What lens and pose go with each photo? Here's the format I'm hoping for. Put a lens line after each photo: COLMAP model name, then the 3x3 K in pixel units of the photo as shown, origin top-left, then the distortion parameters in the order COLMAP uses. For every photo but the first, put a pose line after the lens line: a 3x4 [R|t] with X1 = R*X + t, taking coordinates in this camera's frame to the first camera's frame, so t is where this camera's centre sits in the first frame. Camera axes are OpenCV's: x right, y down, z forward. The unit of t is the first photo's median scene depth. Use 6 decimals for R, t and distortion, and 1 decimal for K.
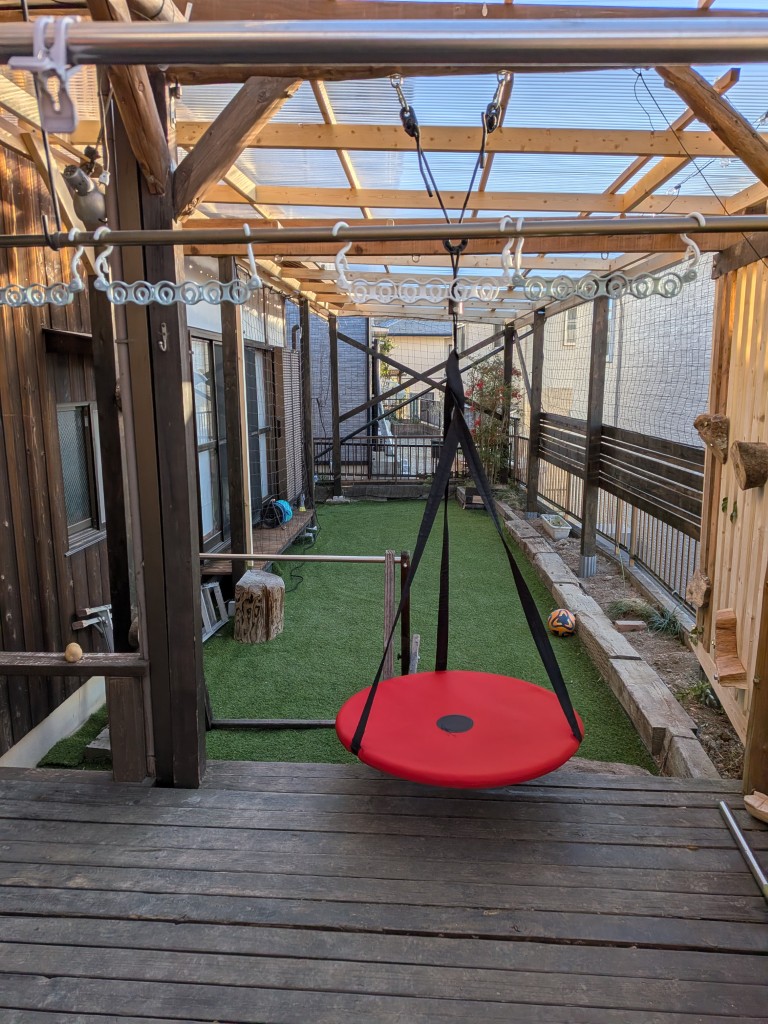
lens RADIAL K [[730.6, 0, 388.6], [0, 730.6, 516.6], [0, 0, 1]] dist [0.009363, -0.011315]
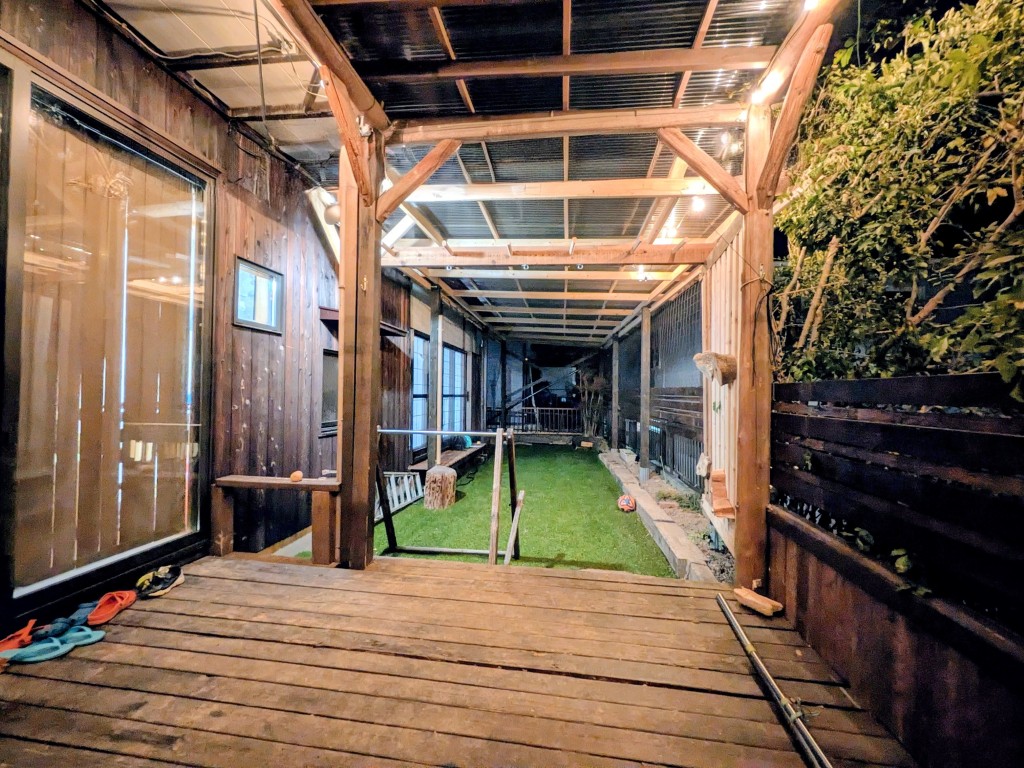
lens RADIAL K [[406.3, 0, 511.5], [0, 406.3, 383.2], [0, 0, 1]] dist [-0.001063, 0.000282]
pose [[0.997457, 0.014349, -0.069818, 0.127530], [-0.027539, 0.981045, -0.191811, 0.184940], [0.065742, 0.193246, 0.978945, 0.152837]]
